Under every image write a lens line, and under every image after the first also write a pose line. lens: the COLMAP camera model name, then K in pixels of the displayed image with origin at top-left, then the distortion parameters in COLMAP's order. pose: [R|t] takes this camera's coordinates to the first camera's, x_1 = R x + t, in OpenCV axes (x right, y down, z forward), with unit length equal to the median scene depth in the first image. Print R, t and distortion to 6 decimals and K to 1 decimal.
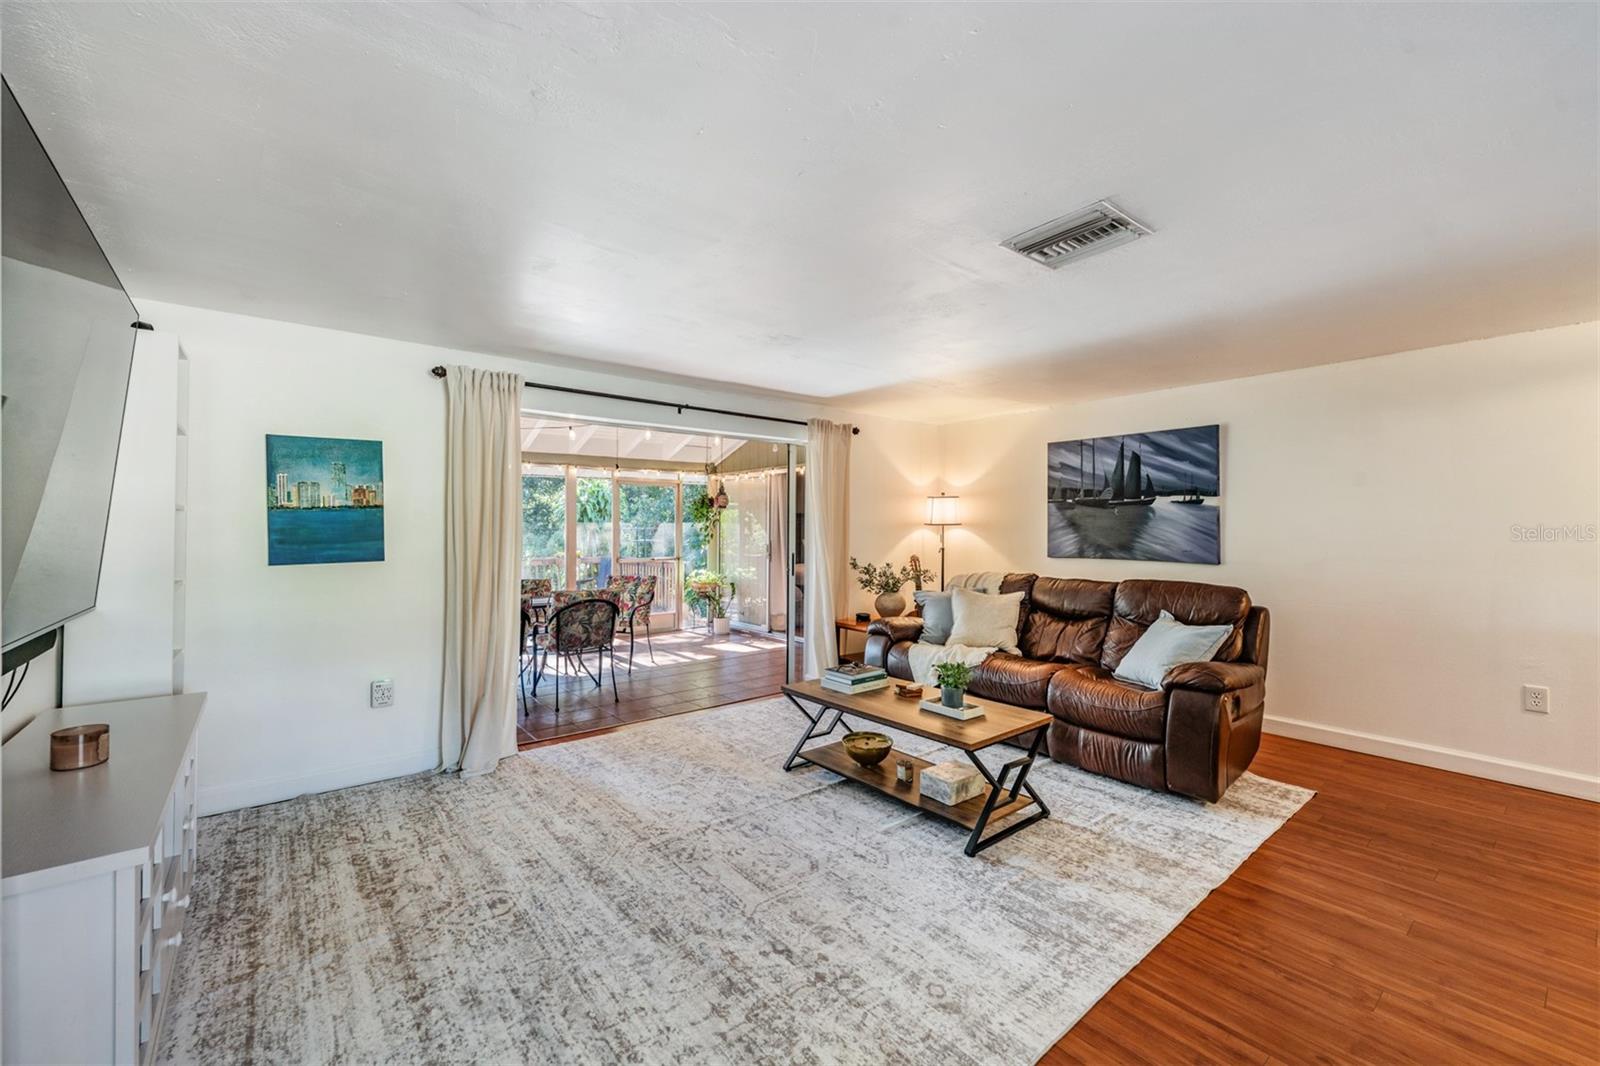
lens RADIAL K [[645.0, 0, 802.1], [0, 645.0, 518.8], [0, 0, 1]] dist [0.003164, -0.000191]
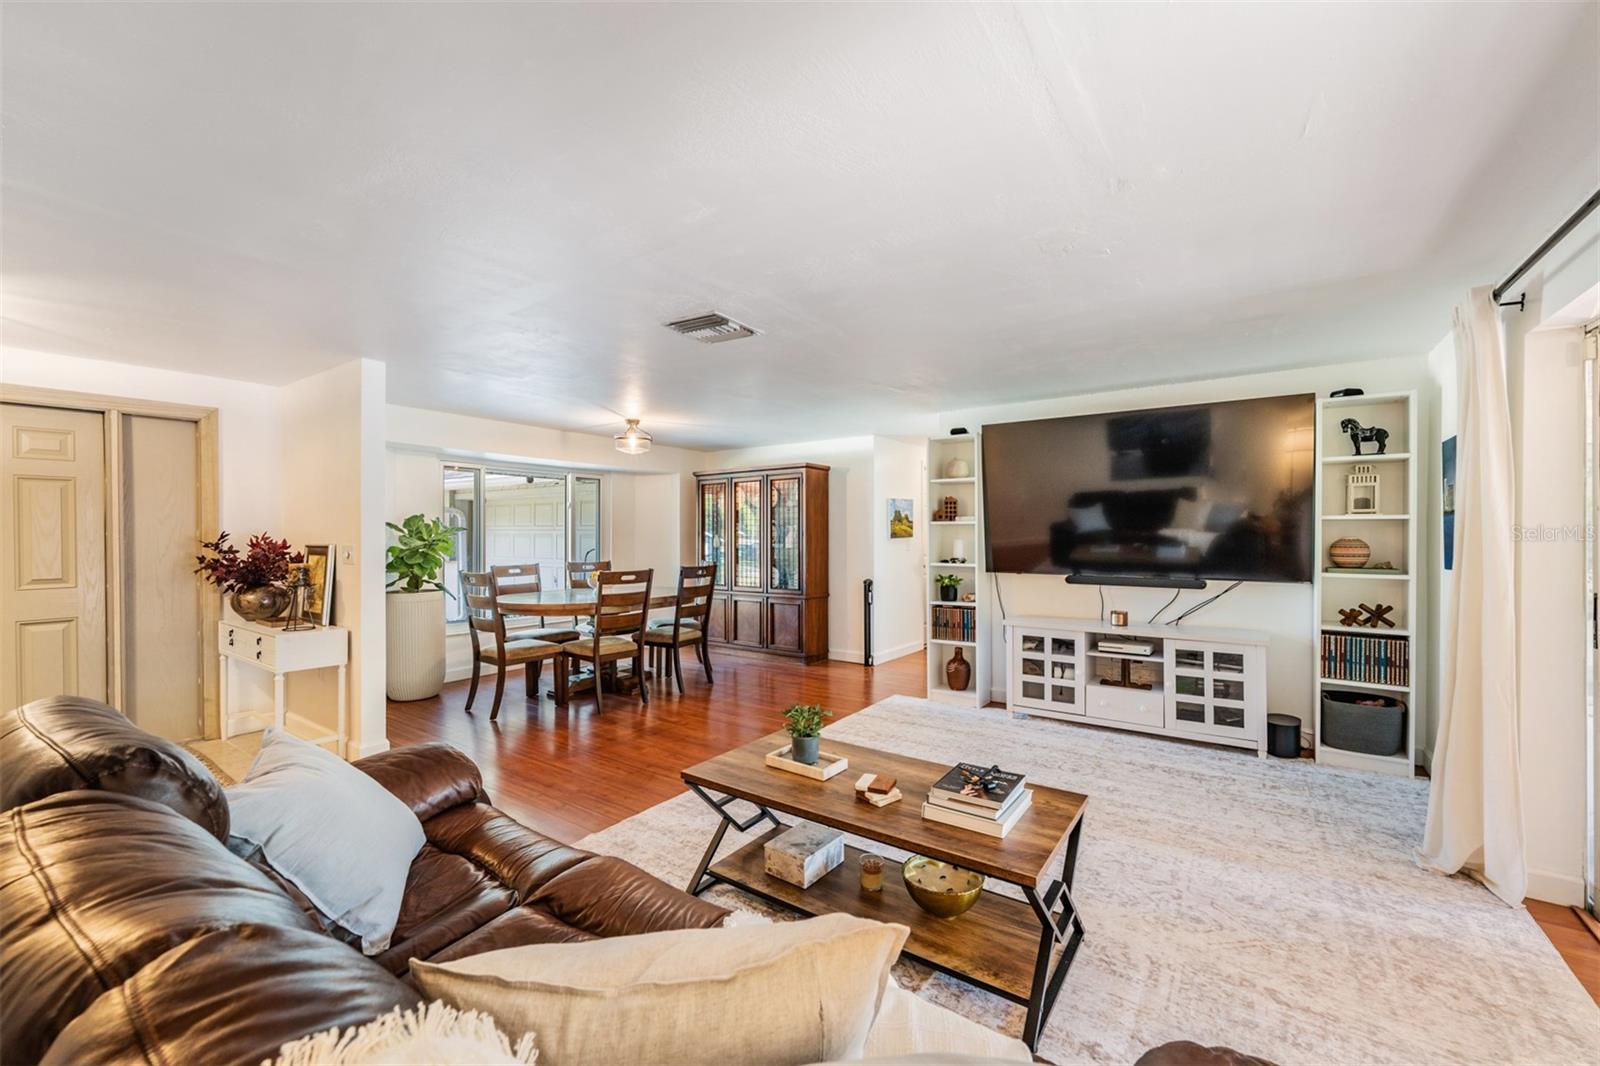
lens RADIAL K [[645.0, 0, 799.4], [0, 645.0, 540.2], [0, 0, 1]] dist [0.003164, -0.000191]
pose [[-0.964953, 0.001889, -0.262416, 0.467987], [0.004890, 0.999930, -0.010785, 0.034307], [0.262377, -0.011690, -0.964895, 1.852966]]
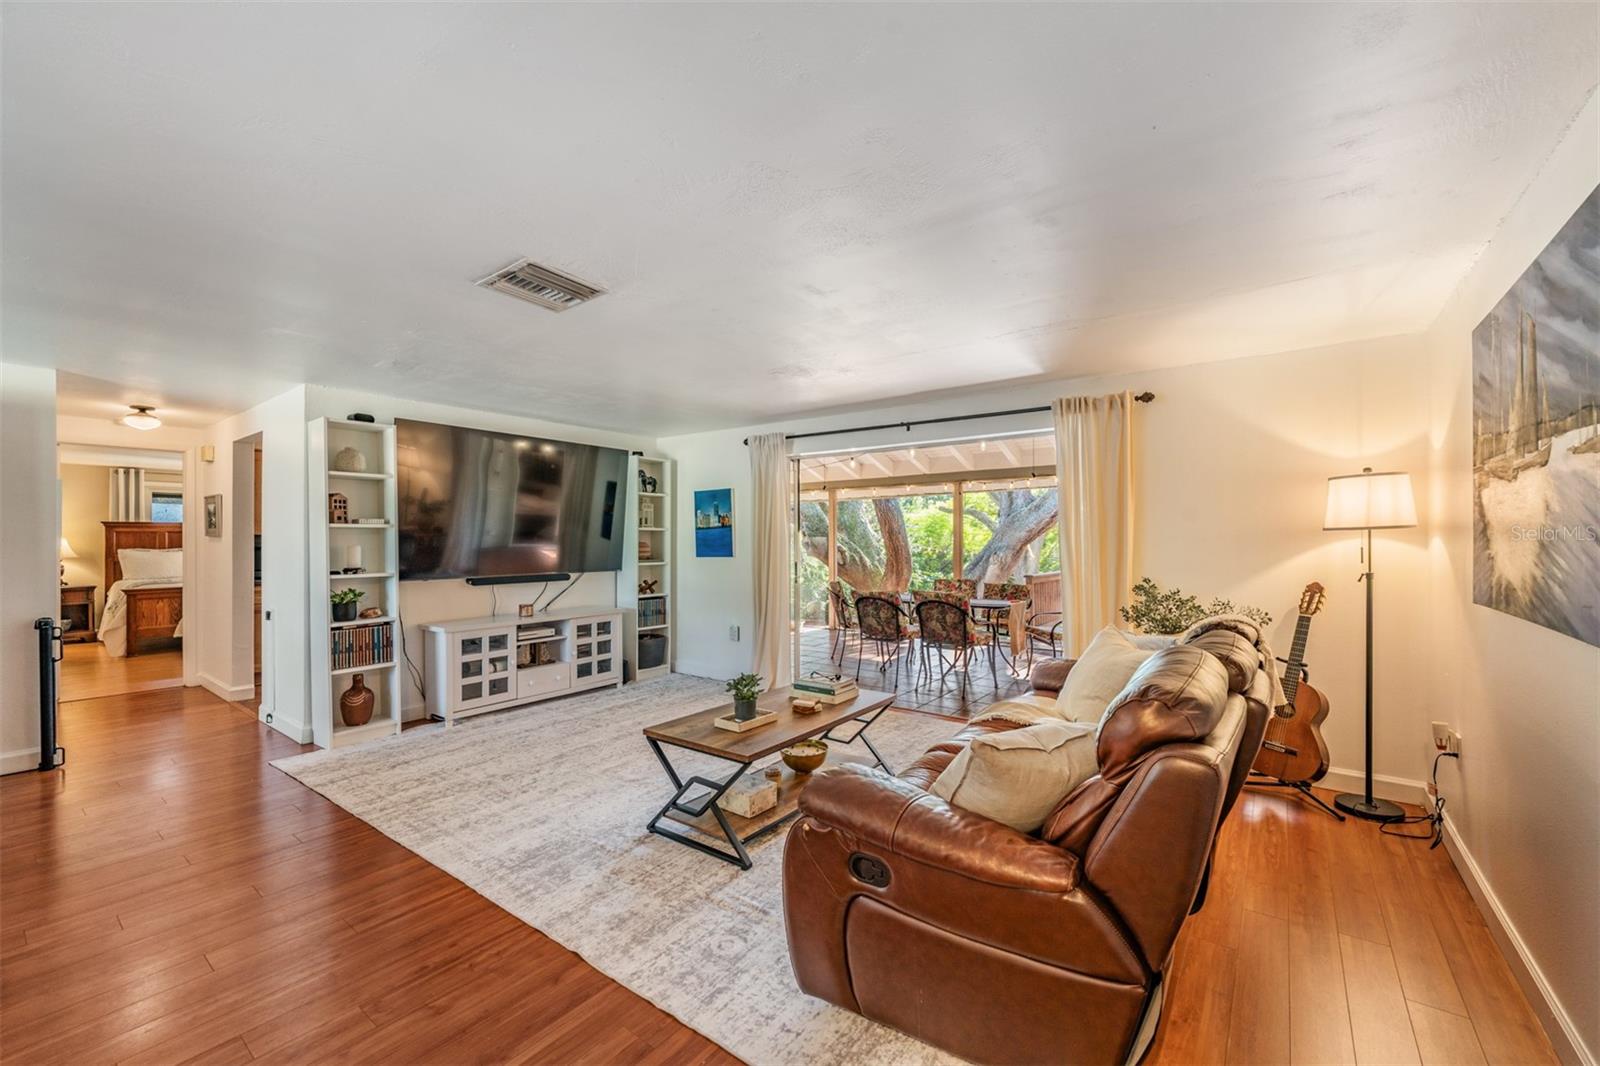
lens RADIAL K [[645.0, 0, 806.6], [0, 645.0, 539.2], [0, 0, 1]] dist [0.003164, -0.000191]
pose [[0.250243, 0.000891, -0.968183, 1.279629], [0.019039, 0.999802, 0.005841, 0.011642], [0.967996, -0.019895, 0.250176, 0.895292]]
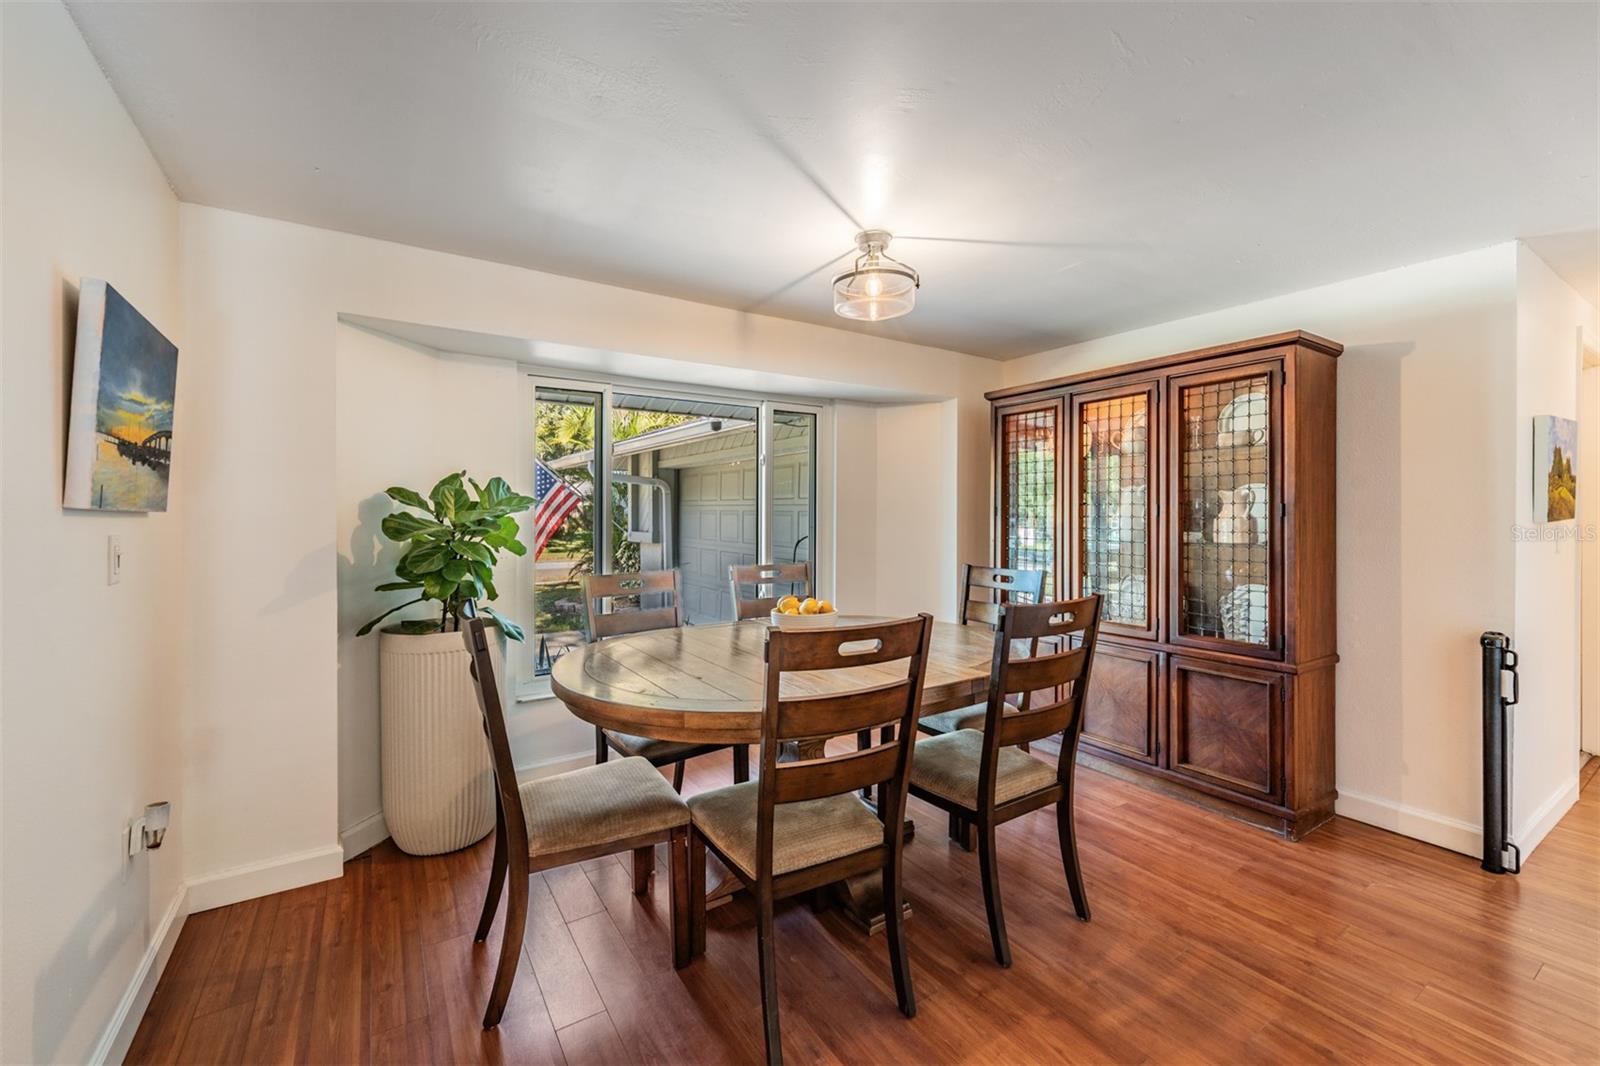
lens RADIAL K [[645.0, 0, 797.8], [0, 645.0, 518.6], [0, 0, 1]] dist [0.003164, -0.000191]
pose [[-0.994834, -0.000814, 0.101508, 0.453342], [-0.001494, 0.999977, -0.006625, 0.007292], [-0.101500, -0.006743, -0.994813, 0.663240]]
